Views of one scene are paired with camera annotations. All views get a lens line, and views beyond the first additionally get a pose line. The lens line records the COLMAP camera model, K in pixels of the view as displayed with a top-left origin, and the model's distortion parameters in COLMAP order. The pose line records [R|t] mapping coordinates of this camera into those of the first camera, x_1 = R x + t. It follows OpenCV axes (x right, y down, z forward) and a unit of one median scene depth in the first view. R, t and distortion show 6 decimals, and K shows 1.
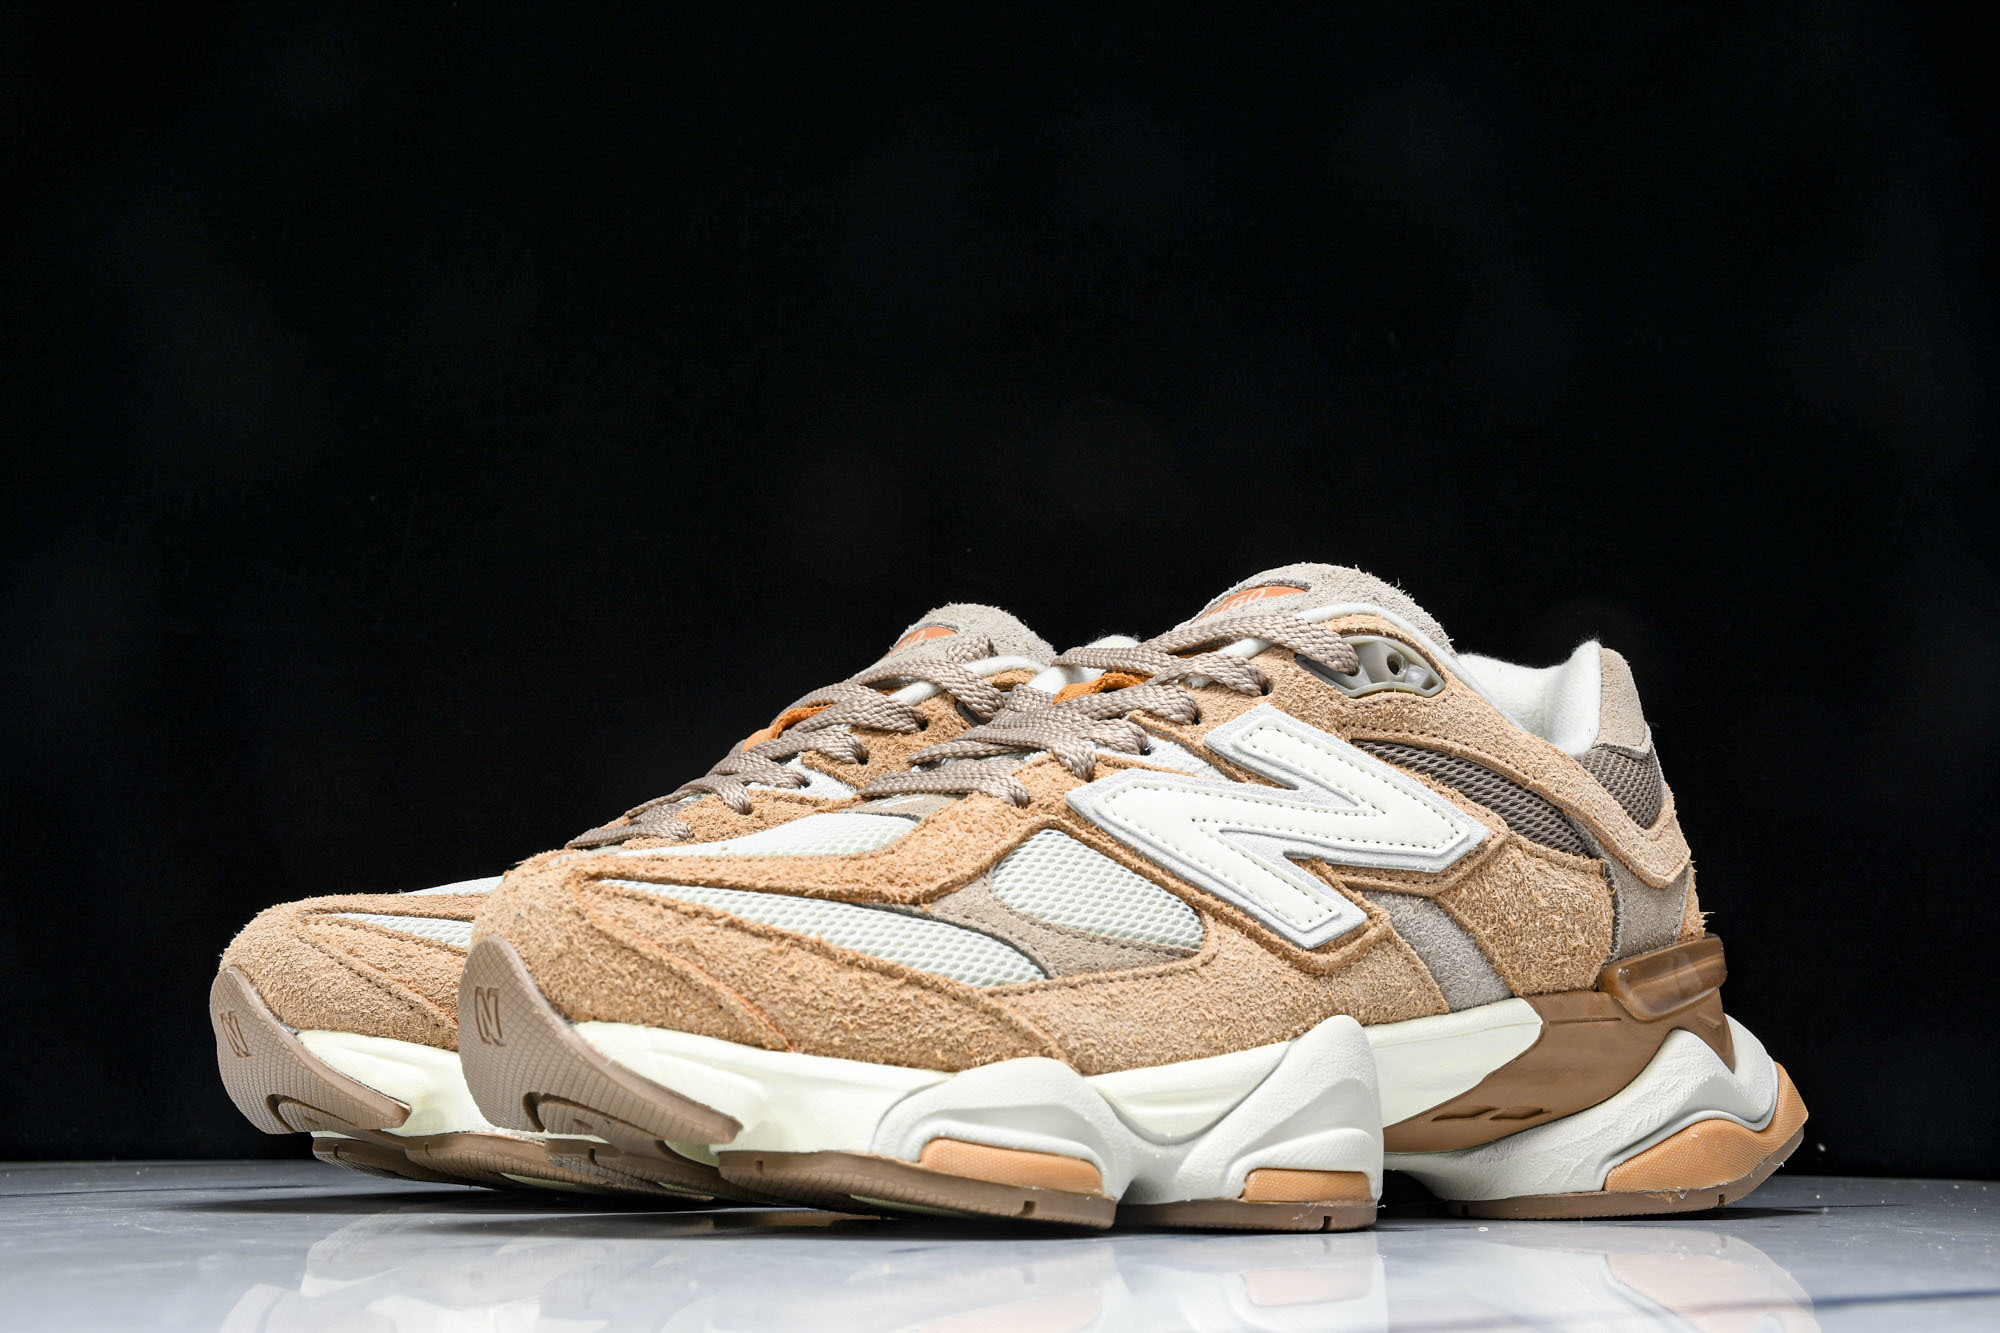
lens RADIAL K [[2798.2, 0, 1000.0], [0, 2798.2, 666.5], [0, 0, 1]] dist [0.160105, -0.000854]
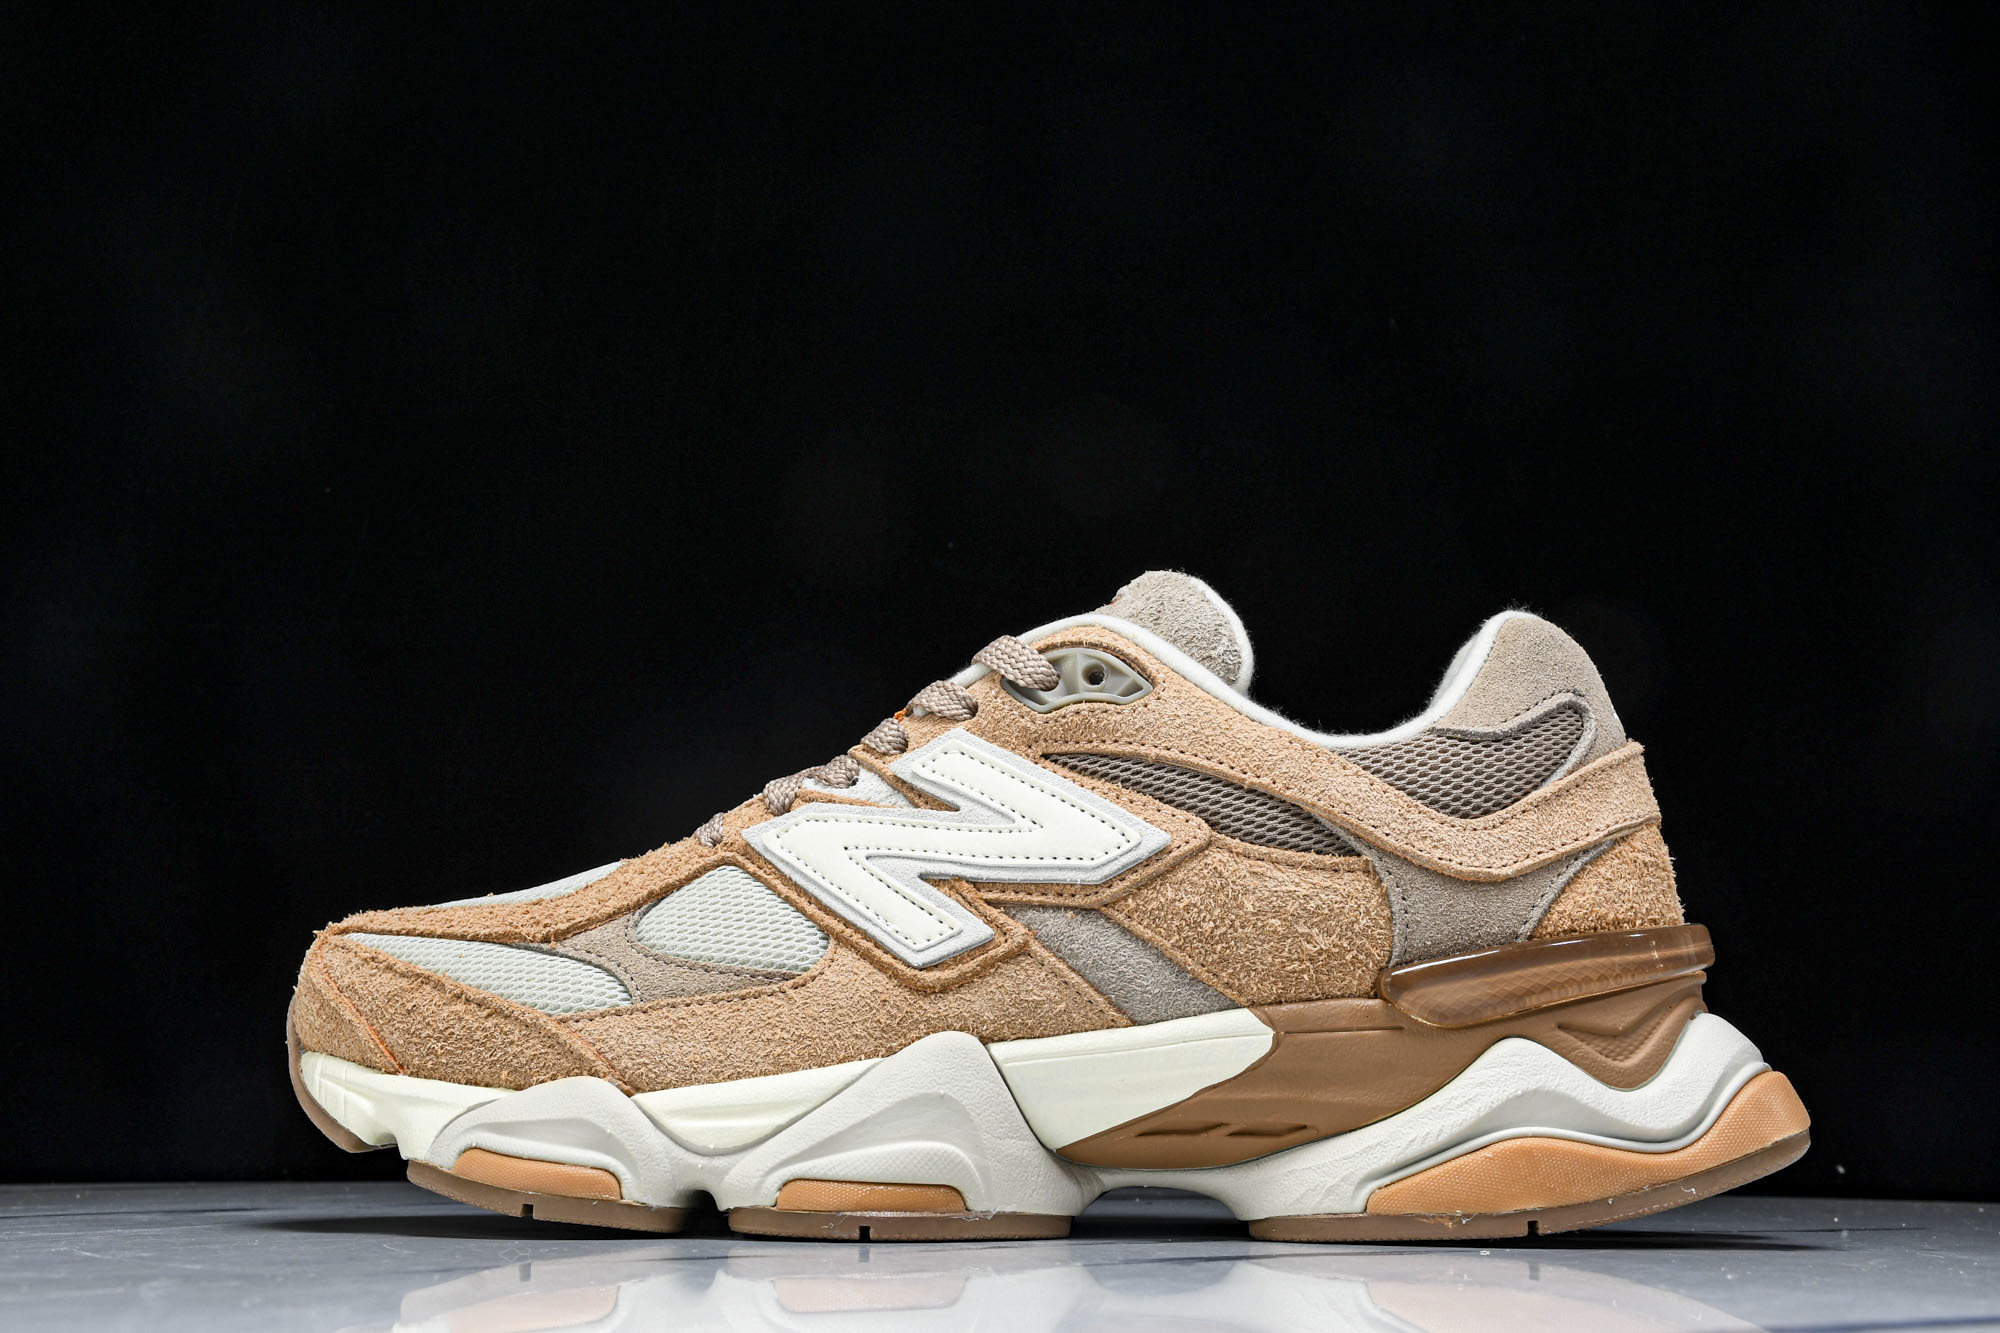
lens RADIAL K [[2934.0, 0, 1017.7], [0, 2934.0, 665.5], [0, 0, 1]] dist [0.128148, 0.011521]
pose [[0.755444, -0.101067, -0.647371, 0.836954], [0.094117, 0.994524, -0.045435, 0.042949], [0.648418, -0.026605, 0.760819, 0.209858]]
